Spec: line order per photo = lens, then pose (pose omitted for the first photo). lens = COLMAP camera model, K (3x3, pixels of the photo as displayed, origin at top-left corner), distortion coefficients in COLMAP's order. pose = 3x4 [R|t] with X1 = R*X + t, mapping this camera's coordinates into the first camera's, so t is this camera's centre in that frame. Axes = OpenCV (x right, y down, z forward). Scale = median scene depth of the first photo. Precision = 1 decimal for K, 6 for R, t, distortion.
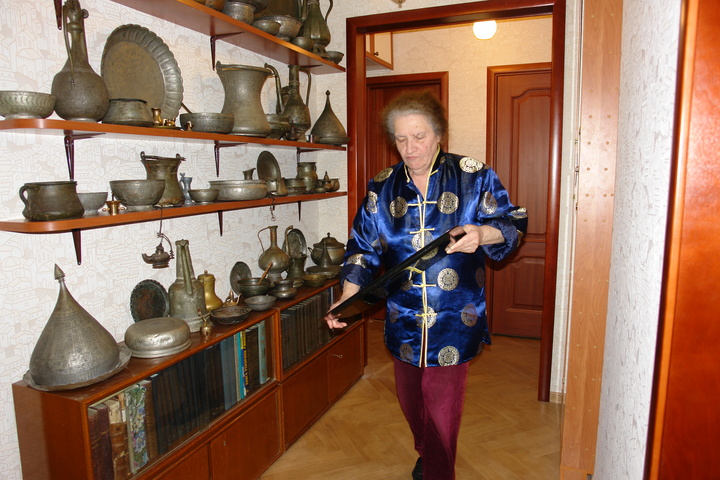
lens RADIAL K [[499.9, 0, 363.3], [0, 499.9, 238.7], [0, 0, 1]] dist [-0.098410, 0.063003]
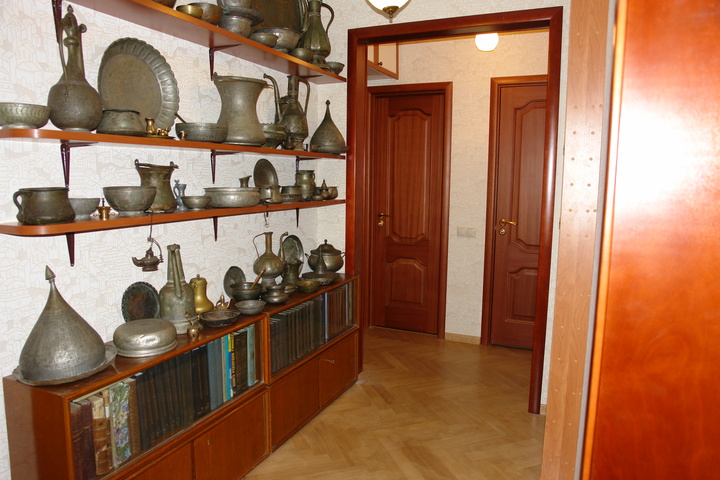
lens RADIAL K [[499.9, 0, 361.4], [0, 499.9, 239.3], [0, 0, 1]] dist [-0.098410, 0.063003]
pose [[0.999077, 0.024863, -0.035016, 0.066089], [-0.025170, 0.999648, -0.008345, -0.010245], [0.034797, 0.009219, 0.999352, -0.024815]]
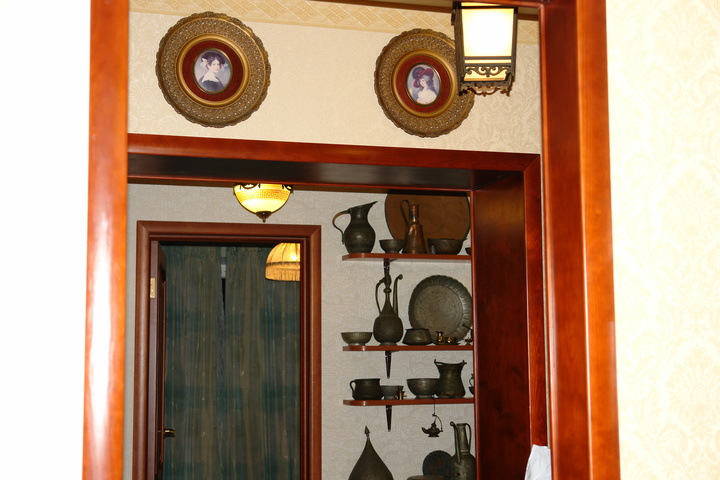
lens RADIAL K [[1200.4, 0, 359.1], [0, 1200.4, 238.9], [0, 0, 1]] dist [0.124893, 0.000000]
pose [[0.653678, -0.070425, -0.753489, 2.082932], [-0.101643, 0.978469, -0.179632, 0.137070], [0.749916, 0.194008, 0.632445, -1.485613]]
